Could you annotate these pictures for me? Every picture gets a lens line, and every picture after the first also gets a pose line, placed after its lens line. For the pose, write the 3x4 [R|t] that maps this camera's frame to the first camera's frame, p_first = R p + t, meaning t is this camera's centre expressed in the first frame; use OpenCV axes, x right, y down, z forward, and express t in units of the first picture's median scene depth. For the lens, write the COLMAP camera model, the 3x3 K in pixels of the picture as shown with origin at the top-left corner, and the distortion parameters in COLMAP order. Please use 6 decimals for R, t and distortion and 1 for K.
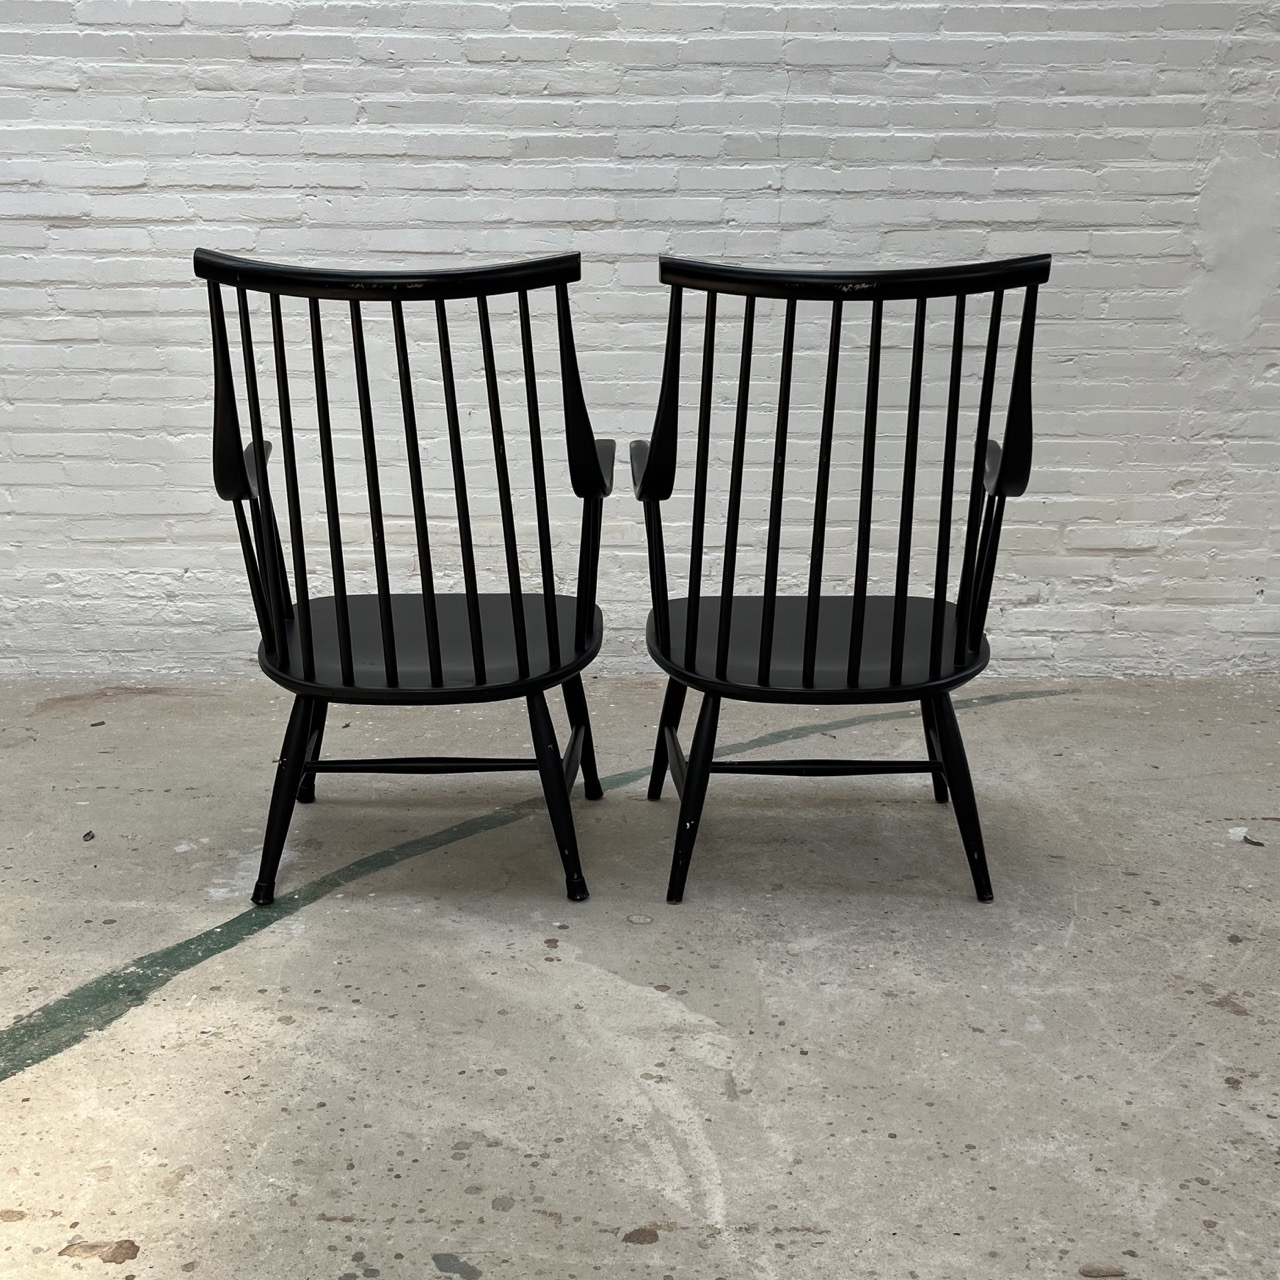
lens RADIAL K [[1577.0, 0, 643.9], [0, 1577.0, 632.3], [0, 0, 1]] dist [0.002718, 0.000000]
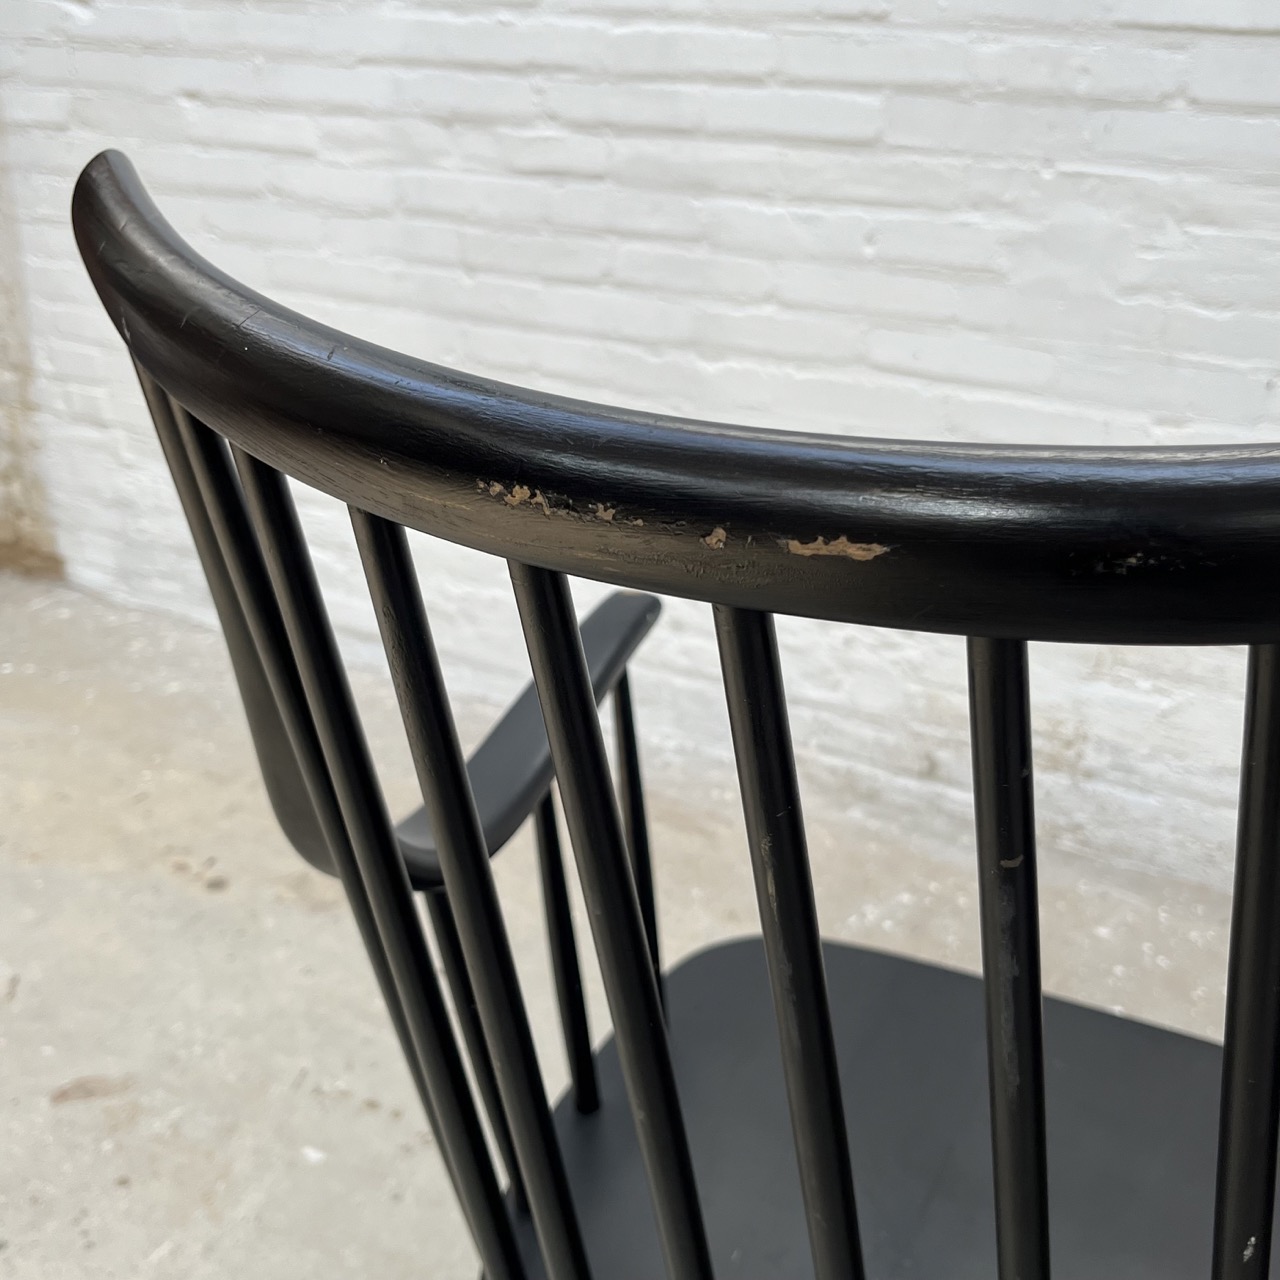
lens RADIAL K [[1577.0, 0, 641.0], [0, 1577.0, 648.1], [0, 0, 1]] dist [0.002718, 0.000000]
pose [[0.884007, 0.193408, -0.425588, -0.064849], [-0.131966, 0.976618, 0.169712, -0.123952], [0.448460, -0.093864, 0.888860, 0.513153]]
